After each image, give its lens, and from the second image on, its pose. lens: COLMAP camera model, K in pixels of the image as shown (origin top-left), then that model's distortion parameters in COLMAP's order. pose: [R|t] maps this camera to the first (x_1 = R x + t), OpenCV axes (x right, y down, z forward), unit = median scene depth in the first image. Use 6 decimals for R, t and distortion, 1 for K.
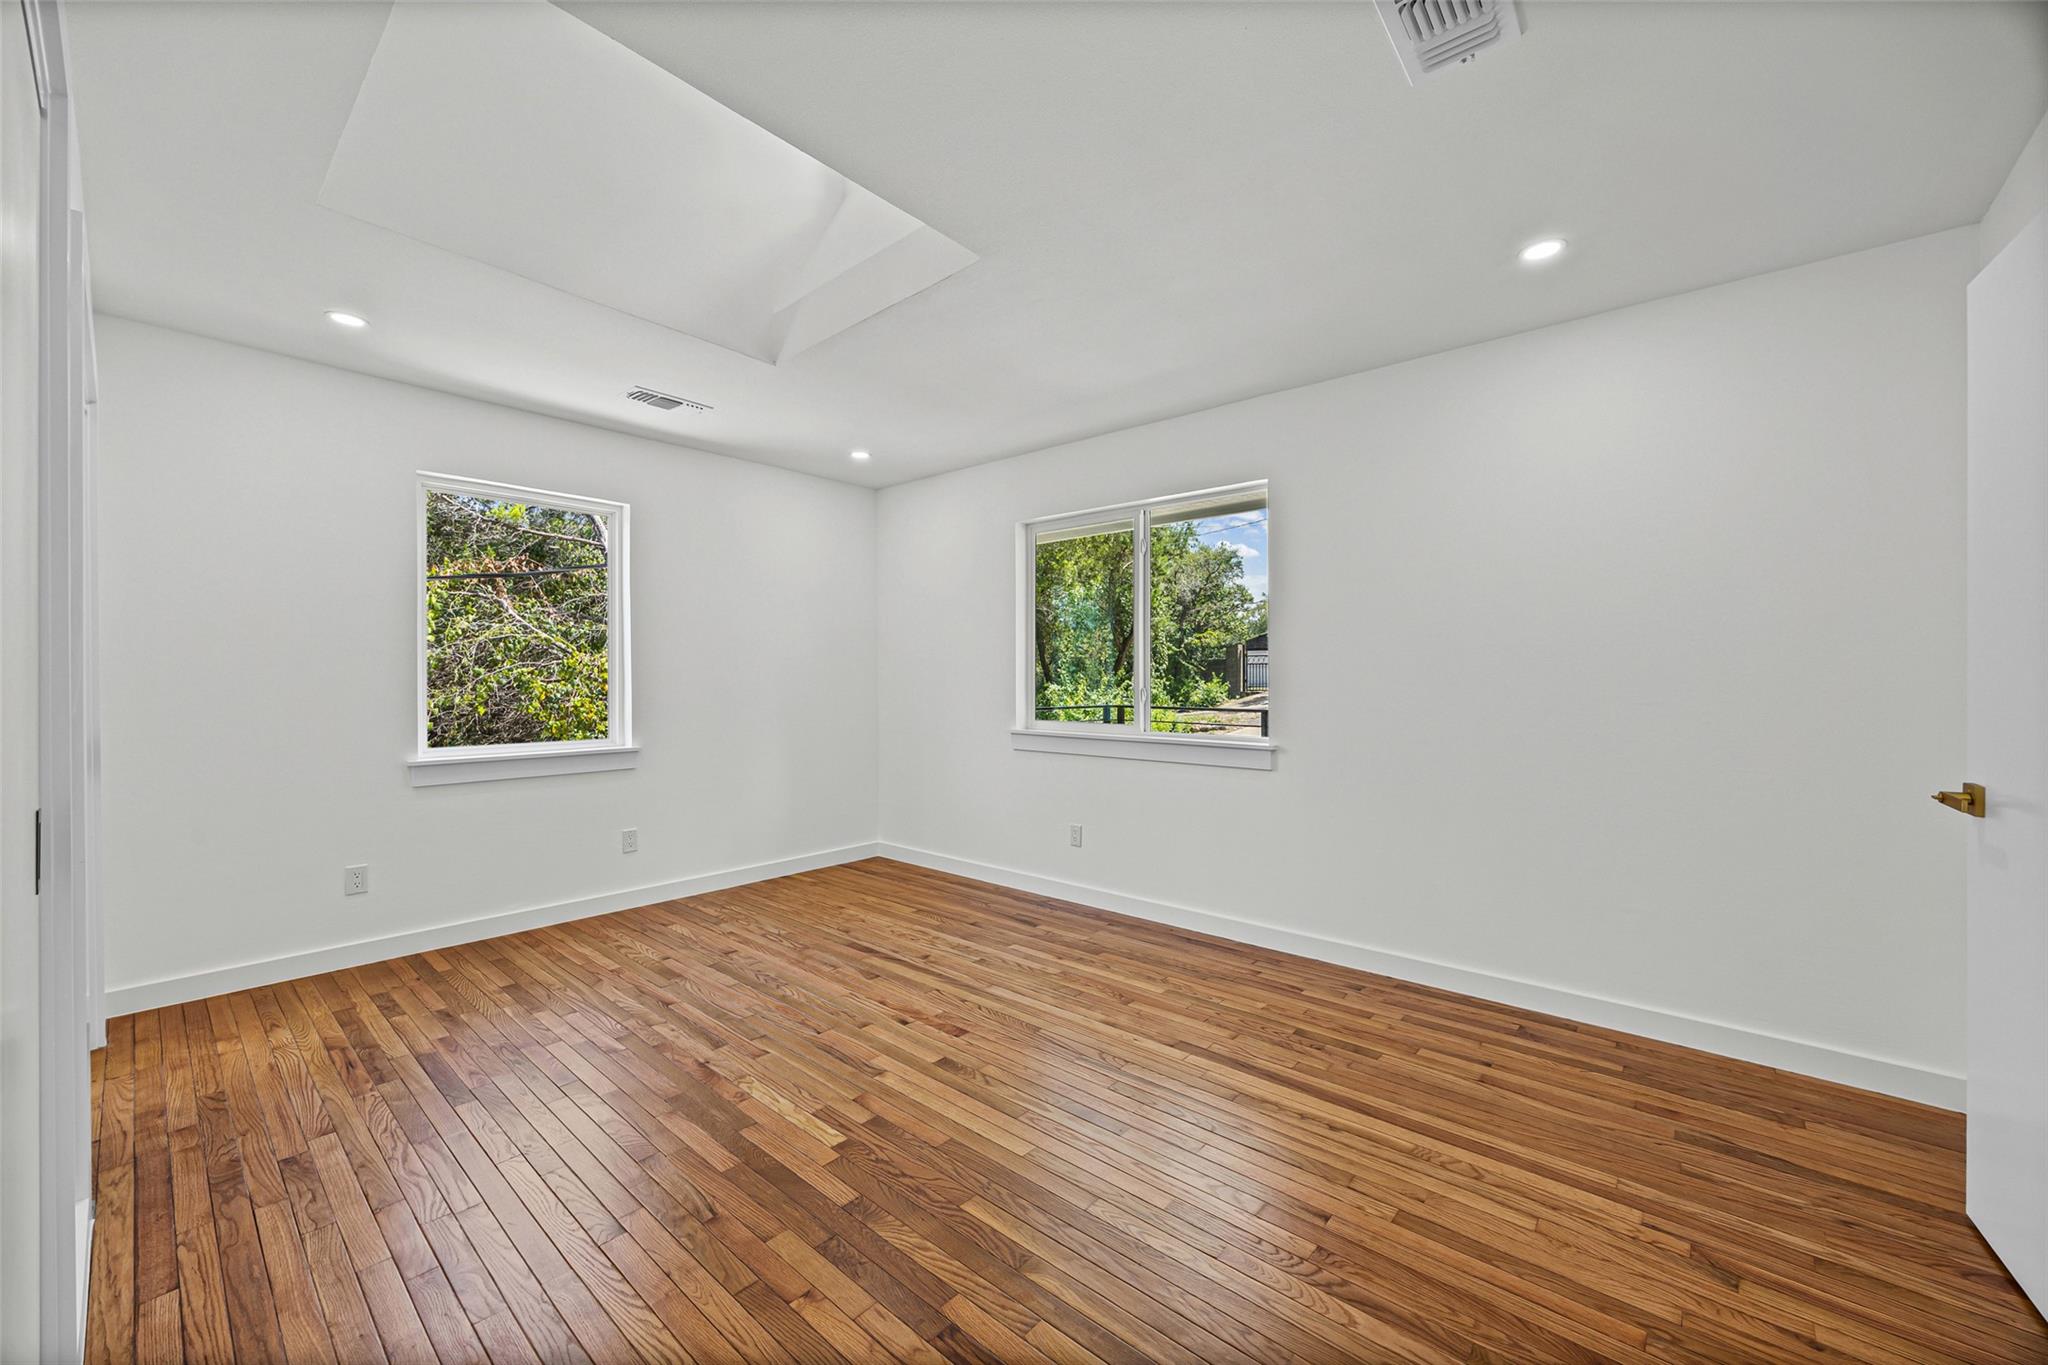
lens RADIAL K [[794.2, 0, 1012.4], [0, 794.2, 686.0], [0, 0, 1]] dist [0.003163, 0.000743]
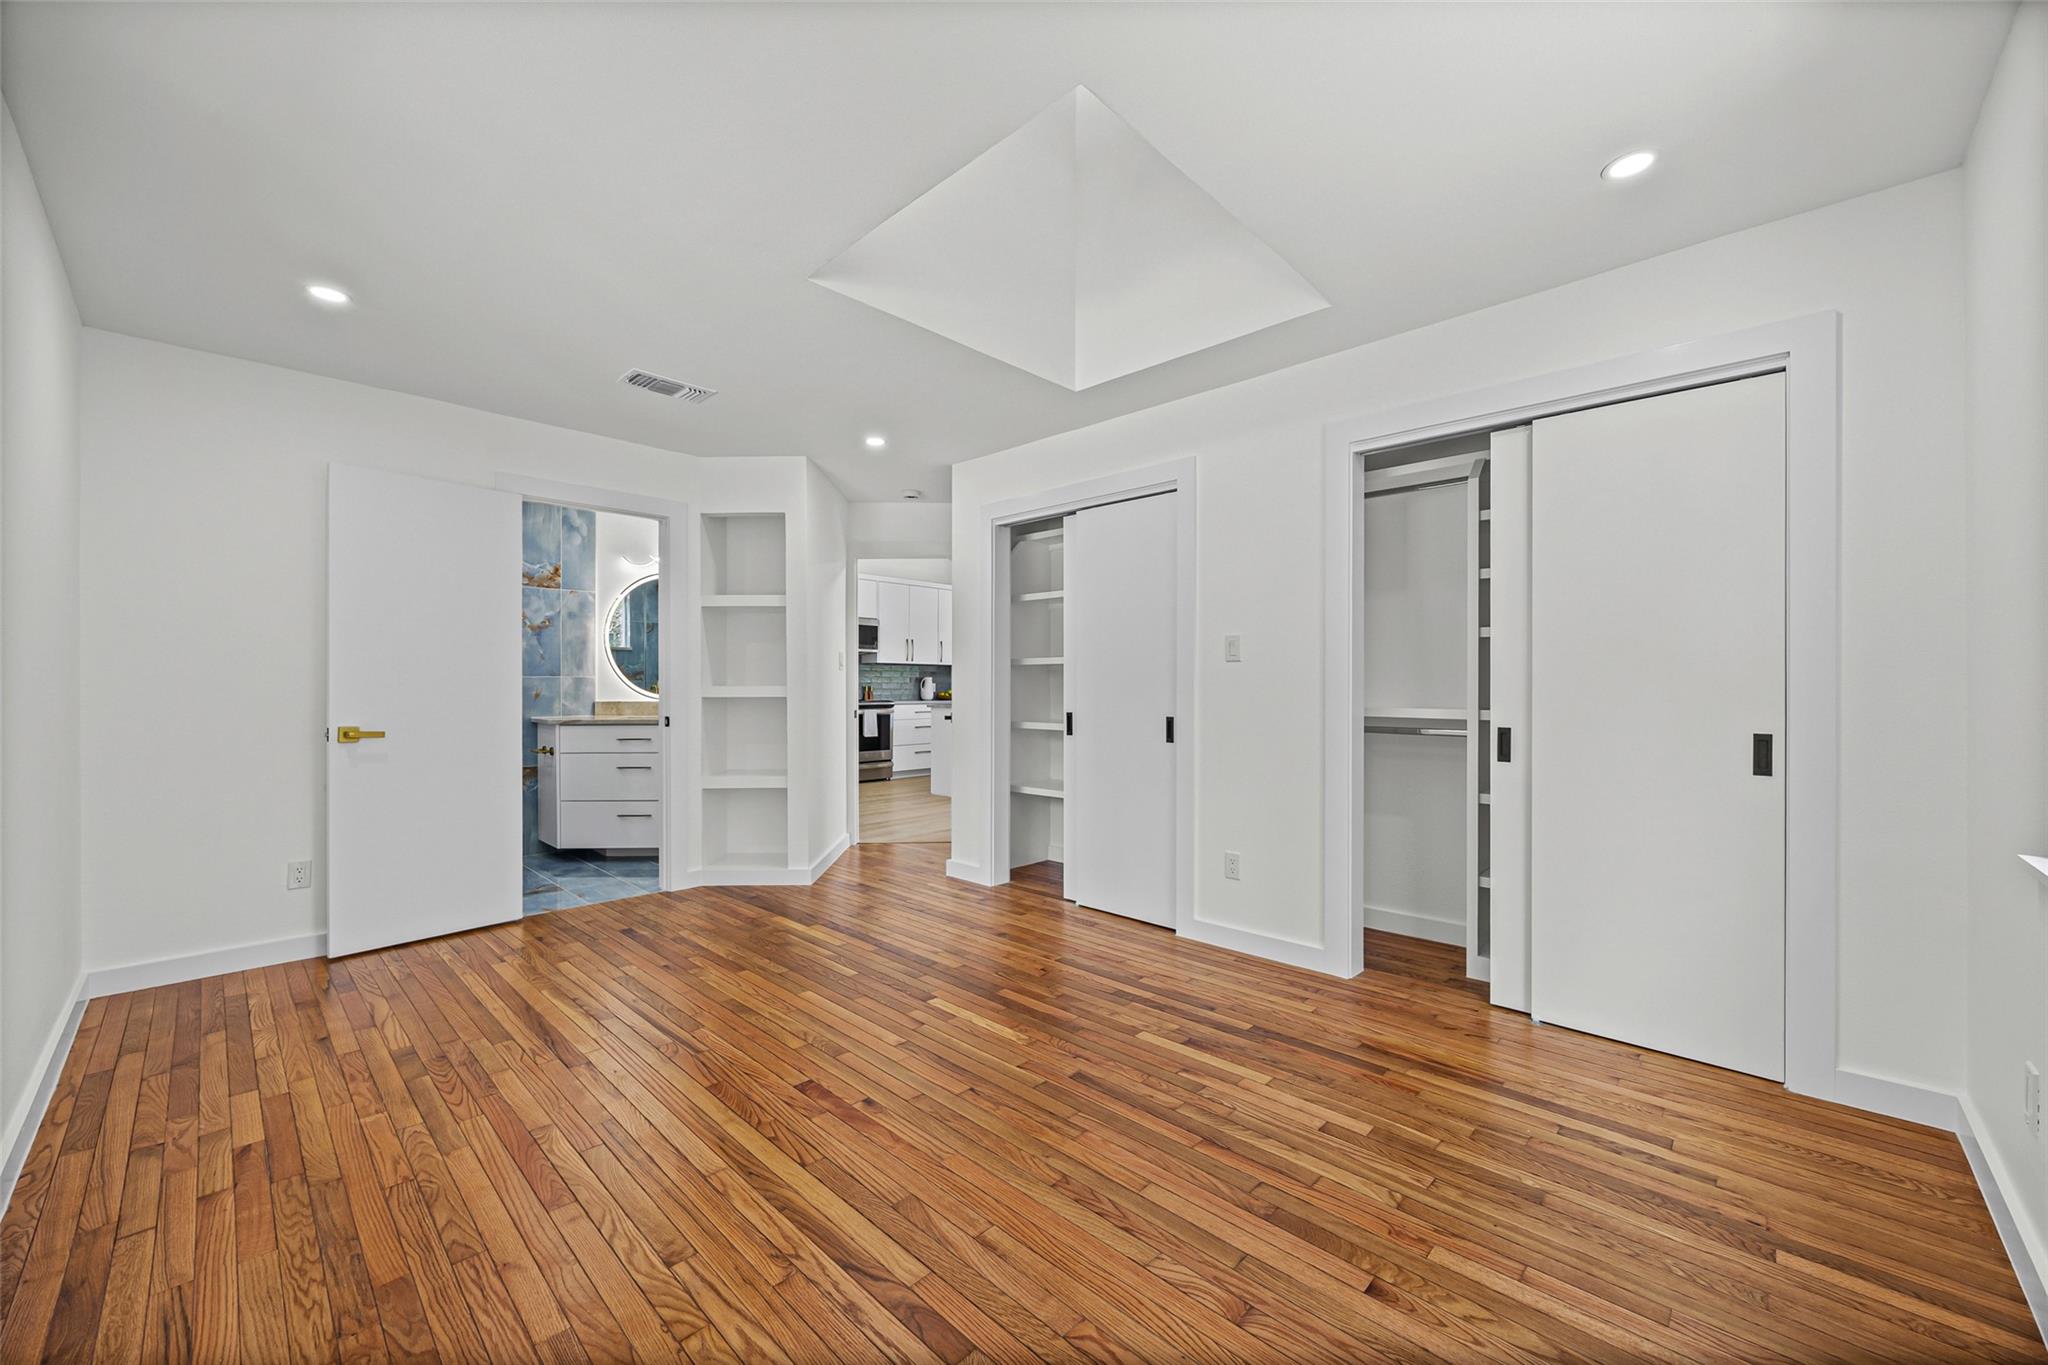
lens RADIAL K [[794.2, 0, 1017.4], [0, 794.2, 683.3], [0, 0, 1]] dist [0.003163, 0.000743]
pose [[-0.999181, 0.001150, 0.040437, -0.316787], [0.001211, 0.999998, 0.001499, 0.007198], [-0.040435, 0.001546, -0.999181, 1.781863]]
